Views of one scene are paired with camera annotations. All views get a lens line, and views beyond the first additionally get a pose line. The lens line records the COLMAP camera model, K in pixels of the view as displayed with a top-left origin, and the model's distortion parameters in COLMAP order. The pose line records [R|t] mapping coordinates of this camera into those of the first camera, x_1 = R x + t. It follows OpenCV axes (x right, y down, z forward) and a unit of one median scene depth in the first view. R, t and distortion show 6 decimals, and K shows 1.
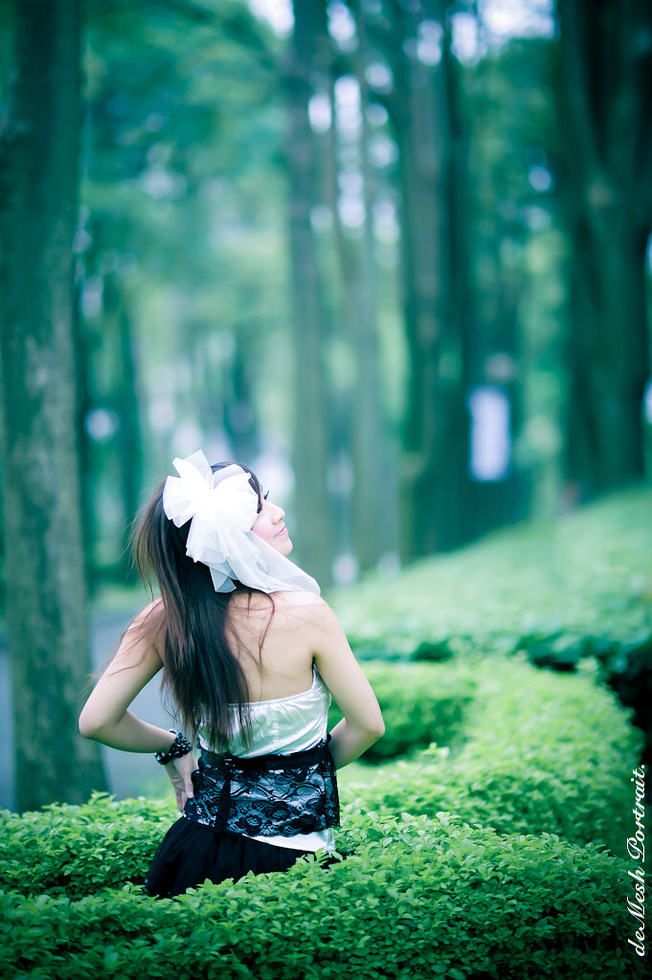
lens RADIAL K [[2663.7, 0, 326.0], [0, 2663.7, 490.0], [0, 0, 1]] dist [0.009701, -0.414692]
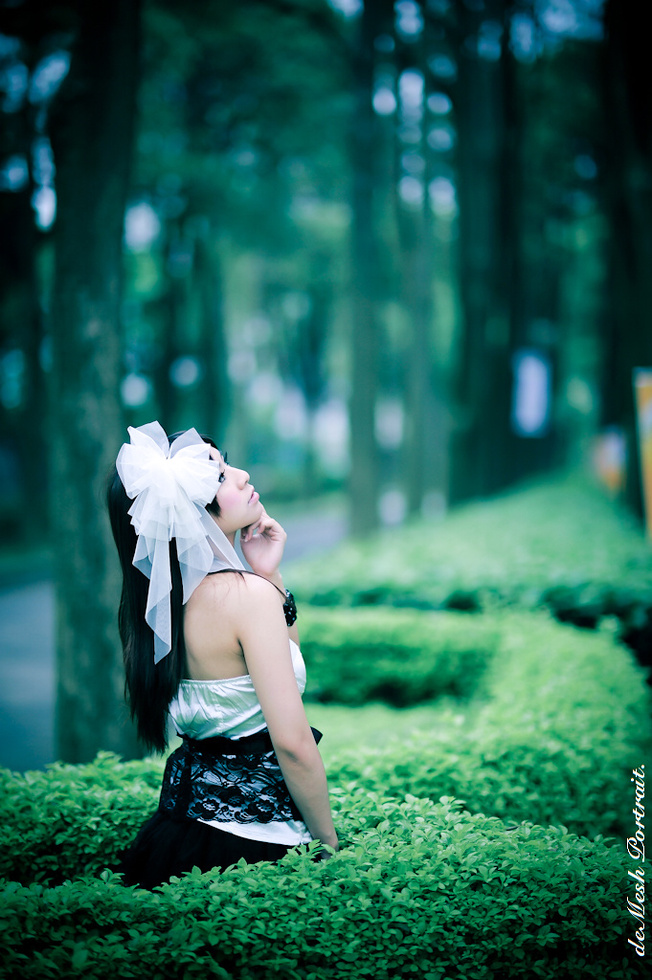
lens RADIAL K [[2315.4, 0, 326.0], [0, 2315.4, 490.0], [0, 0, 1]] dist [-0.009849, 0.168197]
pose [[0.998912, 0.038390, -0.026482, 0.017215], [-0.037733, 0.998978, 0.024864, -0.008964], [0.027410, -0.023838, 0.999340, 0.162115]]
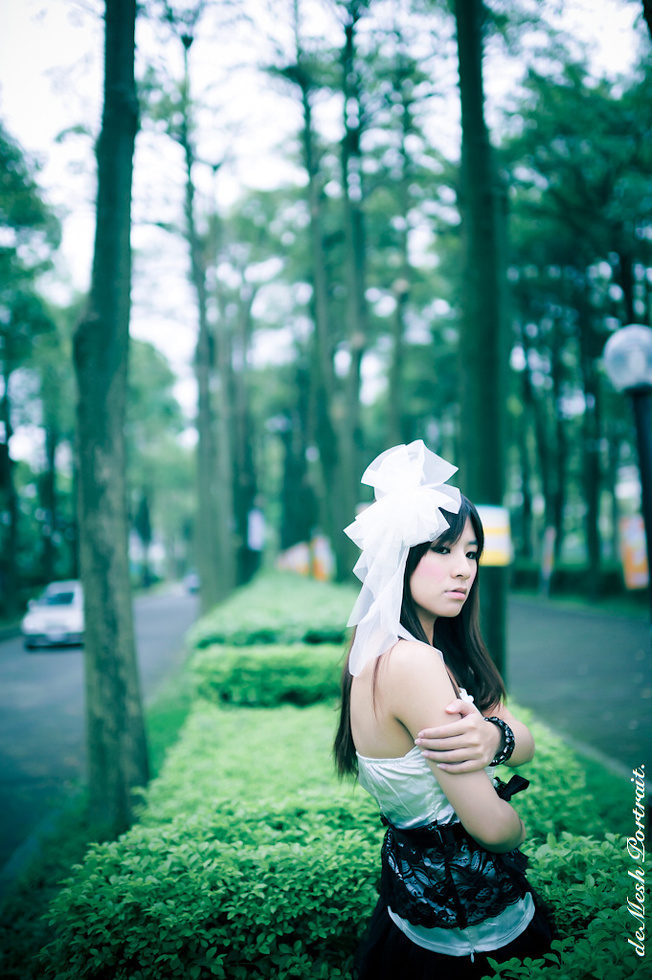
lens RADIAL K [[1031.8, 0, 326.0], [0, 1031.8, 490.0], [0, 0, 1]] dist [-0.020418, -0.019624]
pose [[0.987957, -0.003994, 0.154678, -0.118830], [0.014241, 0.997771, -0.065195, 0.015825], [-0.154073, 0.066612, 0.985812, 0.618247]]
